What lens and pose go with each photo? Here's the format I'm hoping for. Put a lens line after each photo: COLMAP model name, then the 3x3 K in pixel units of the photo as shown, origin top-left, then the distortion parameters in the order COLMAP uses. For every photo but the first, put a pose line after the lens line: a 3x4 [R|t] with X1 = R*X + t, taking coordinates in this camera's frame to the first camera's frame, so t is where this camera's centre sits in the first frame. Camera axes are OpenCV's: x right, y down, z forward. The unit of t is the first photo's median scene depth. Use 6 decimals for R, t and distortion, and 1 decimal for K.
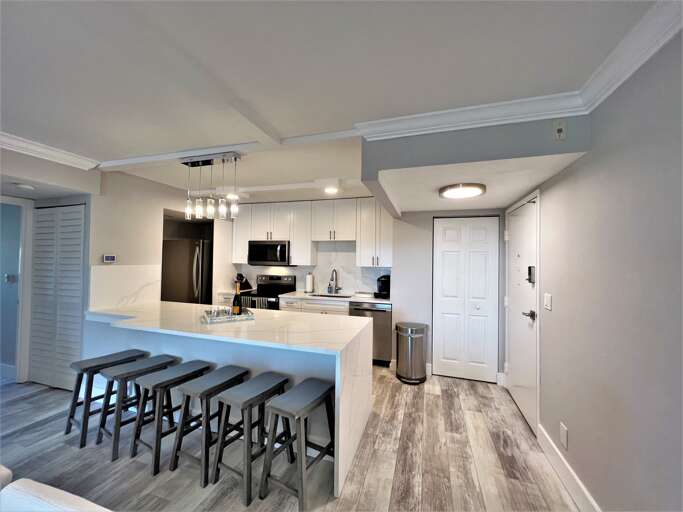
lens RADIAL K [[274.4, 0, 339.1], [0, 274.4, 253.9], [0, 0, 1]] dist [-0.001918, 0.000506]
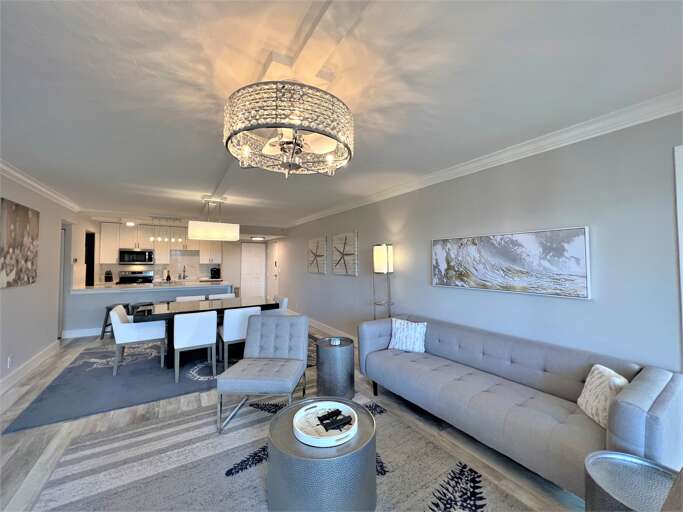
lens RADIAL K [[274.4, 0, 339.1], [0, 274.4, 253.9], [0, 0, 1]] dist [-0.001918, 0.000506]
pose [[0.655215, 0.009266, 0.755386, -0.755728], [-0.006660, 0.999957, -0.006490, -0.017024], [-0.755413, -0.000779, 0.655248, -1.015303]]
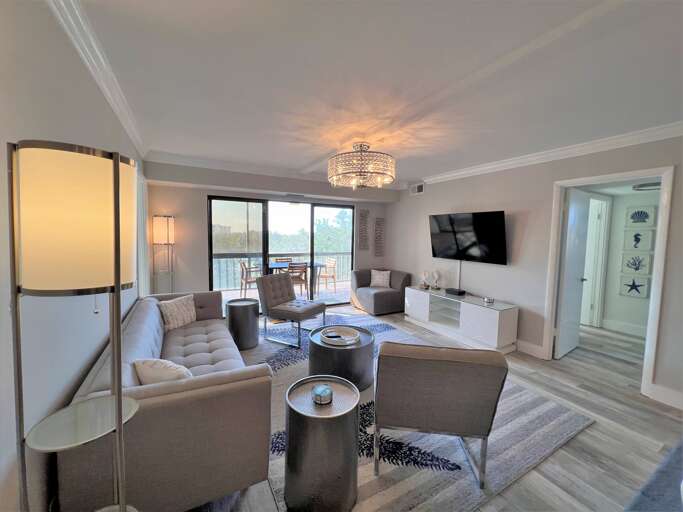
lens RADIAL K [[274.4, 0, 339.1], [0, 274.4, 253.9], [0, 0, 1]] dist [-0.001918, 0.000506]
pose [[-0.689411, 0.023980, -0.723973, 0.006382], [-0.012092, 0.998932, 0.044602, 0.003667], [0.724269, 0.039503, -0.688385, -0.297730]]
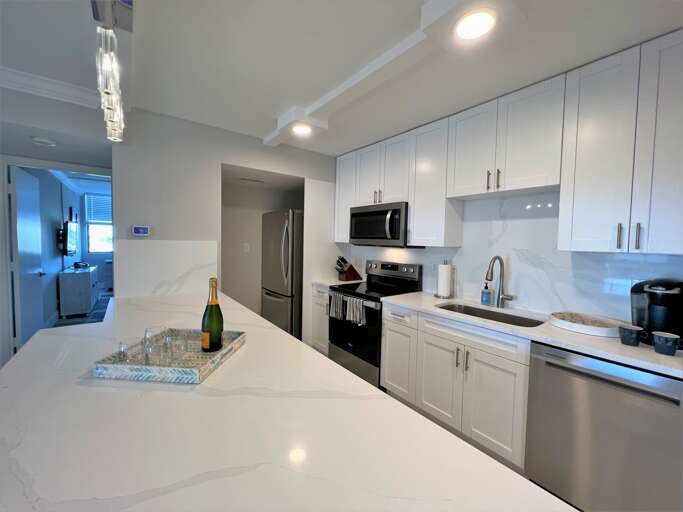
lens RADIAL K [[274.4, 0, 339.1], [0, 274.4, 253.9], [0, 0, 1]] dist [-0.001918, 0.000506]
pose [[0.823220, 0.031598, -0.566842, 0.026194], [0.001918, 0.998290, 0.058433, 0.026828], [0.567719, -0.049190, 0.821751, 0.492268]]
